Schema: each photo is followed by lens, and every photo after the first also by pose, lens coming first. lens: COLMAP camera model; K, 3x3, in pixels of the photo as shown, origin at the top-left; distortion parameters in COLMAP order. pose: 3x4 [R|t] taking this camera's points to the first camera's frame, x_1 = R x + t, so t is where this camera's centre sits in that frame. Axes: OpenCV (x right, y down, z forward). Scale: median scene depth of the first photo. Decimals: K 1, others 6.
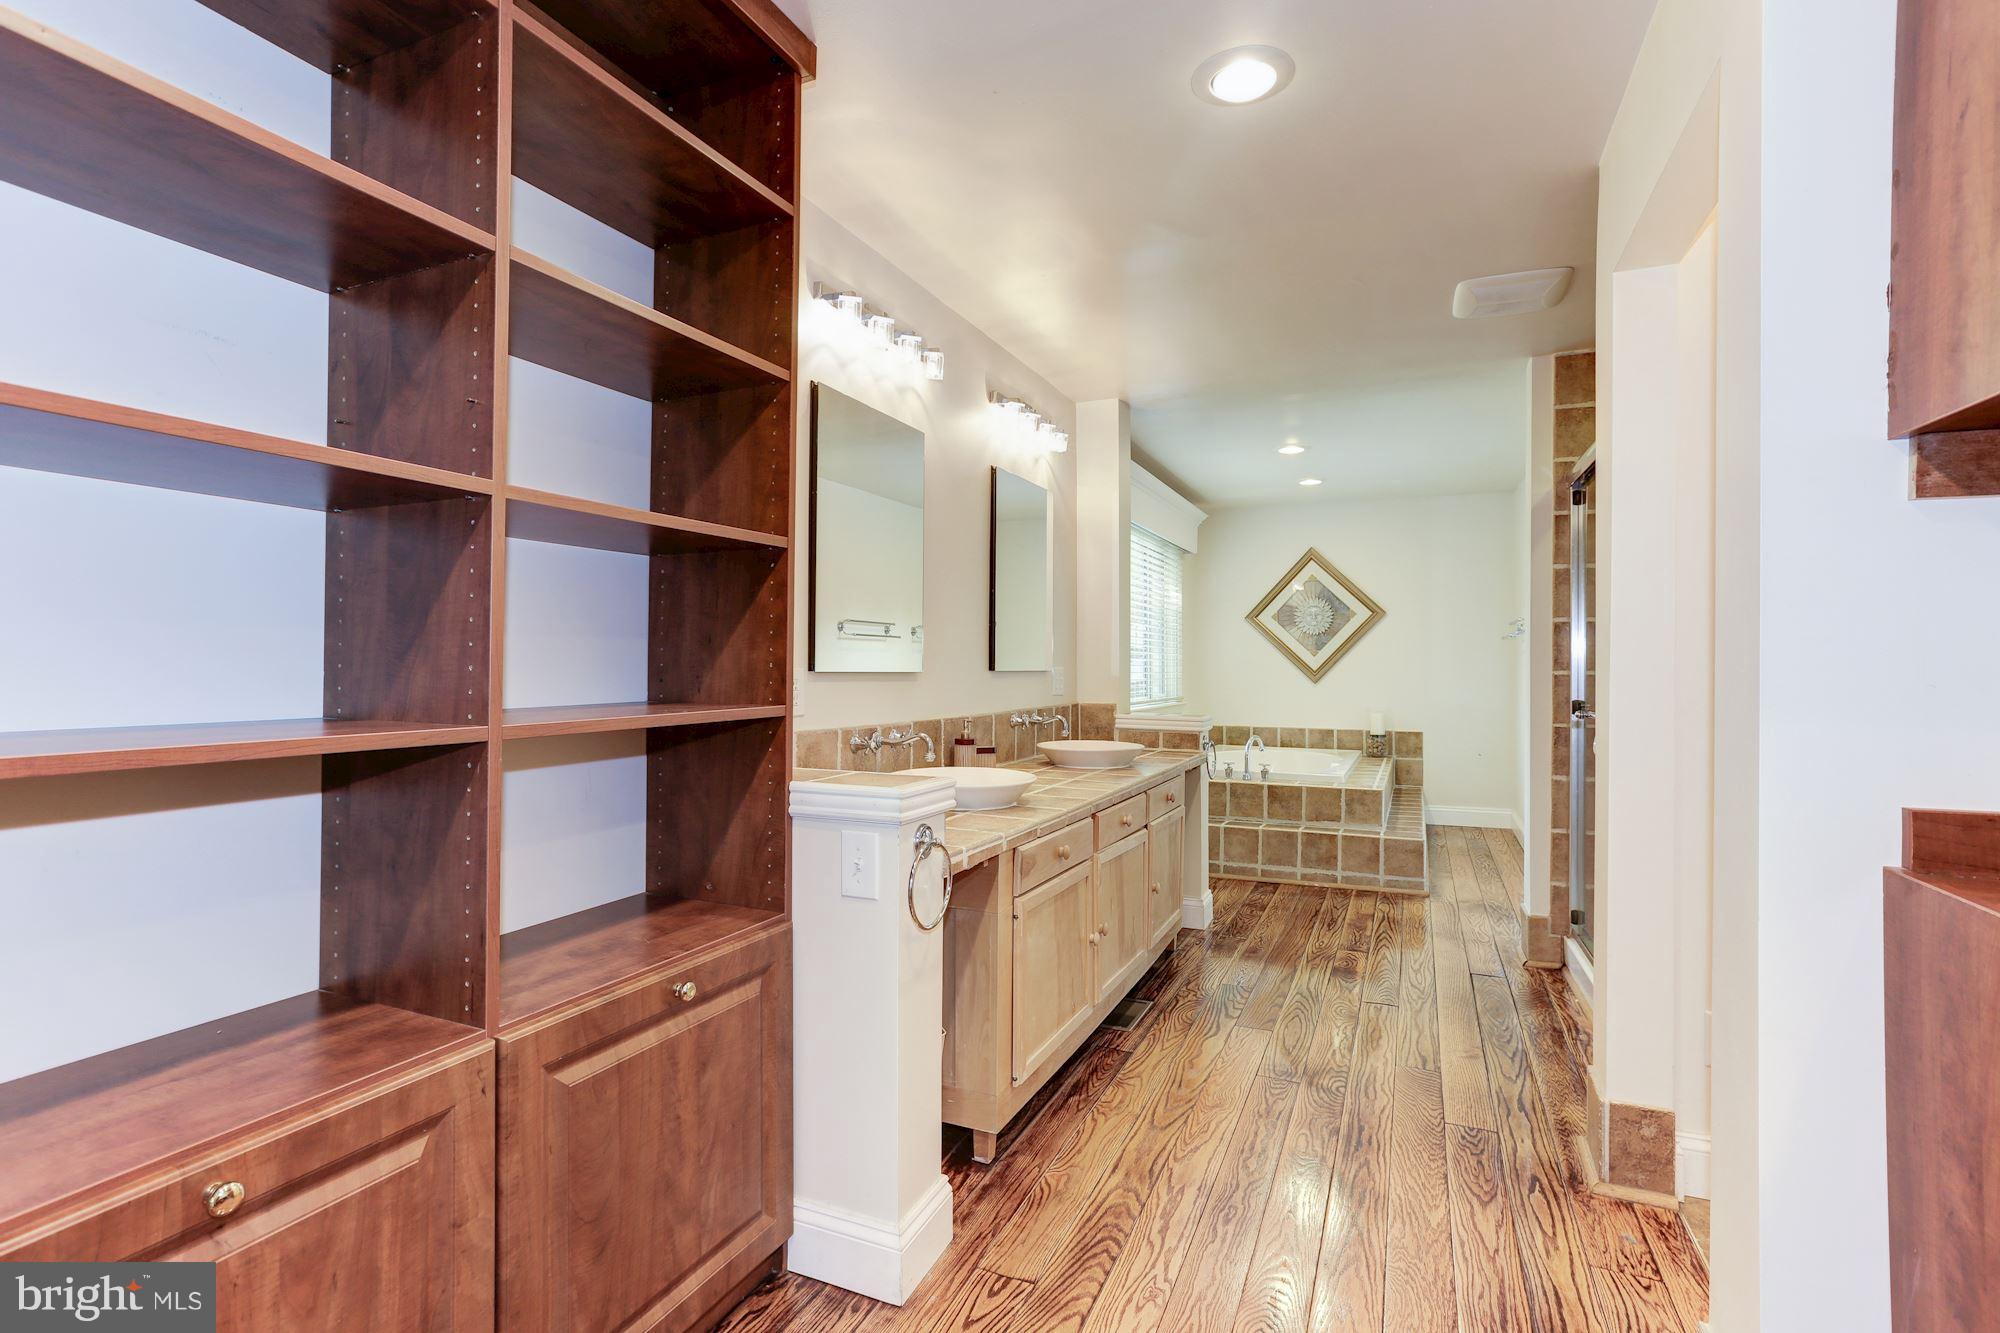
lens RADIAL K [[944.4, 0, 1002.9], [0, 944.4, 658.1], [0, 0, 1]] dist [-0.023160, 0.019457]
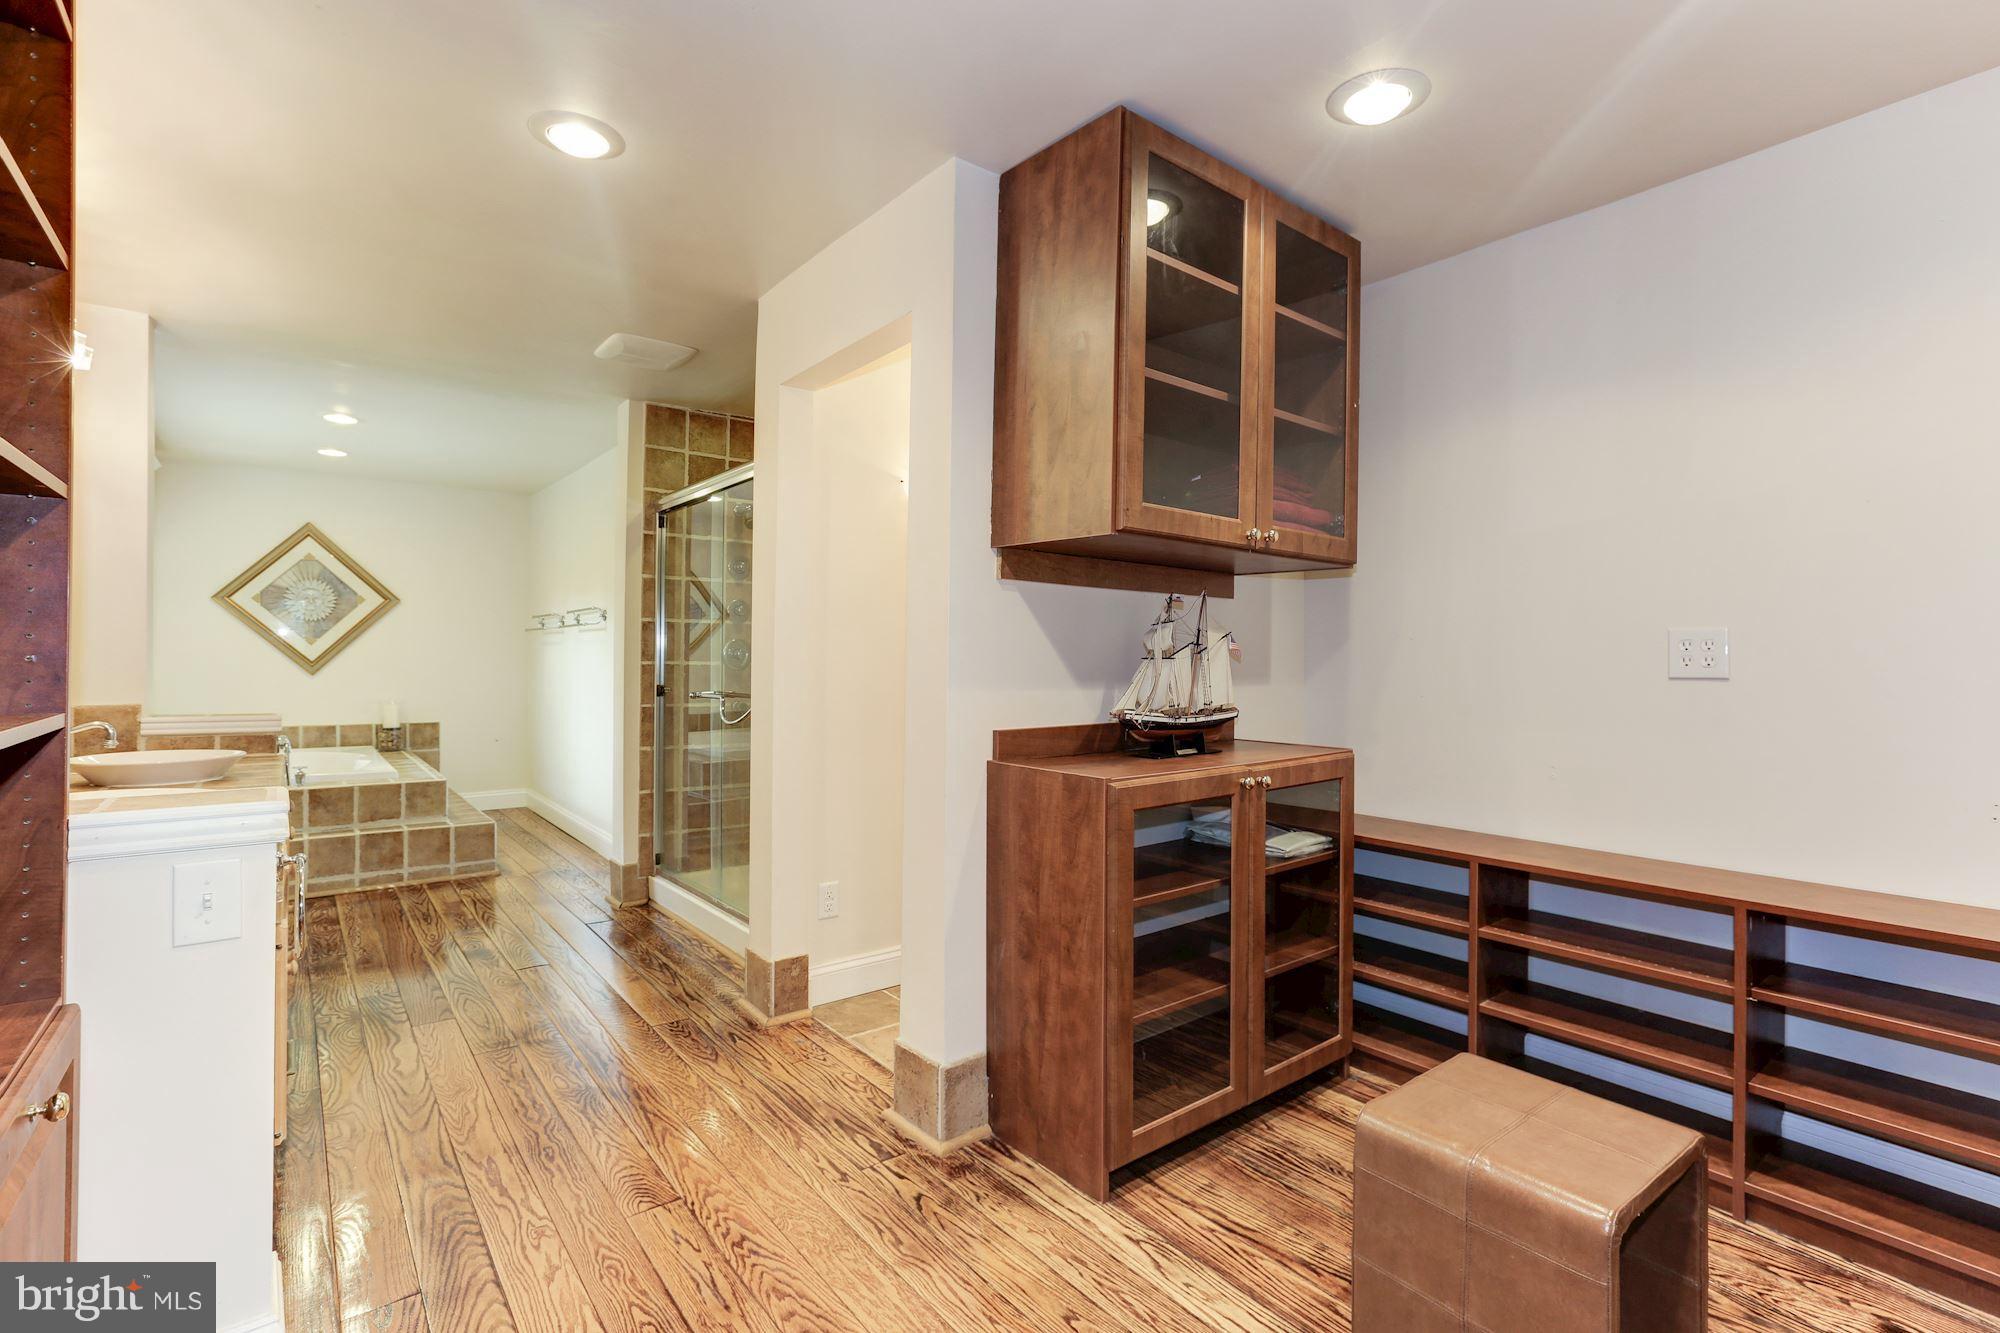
lens RADIAL K [[944.4, 0, 1002.9], [0, 944.4, 658.1], [0, 0, 1]] dist [-0.023160, 0.019457]
pose [[0.474049, 0.001537, 0.880497, -0.269139], [-0.011738, 0.999921, 0.004575, -0.001774], [-0.880420, -0.012504, 0.474029, 0.006432]]
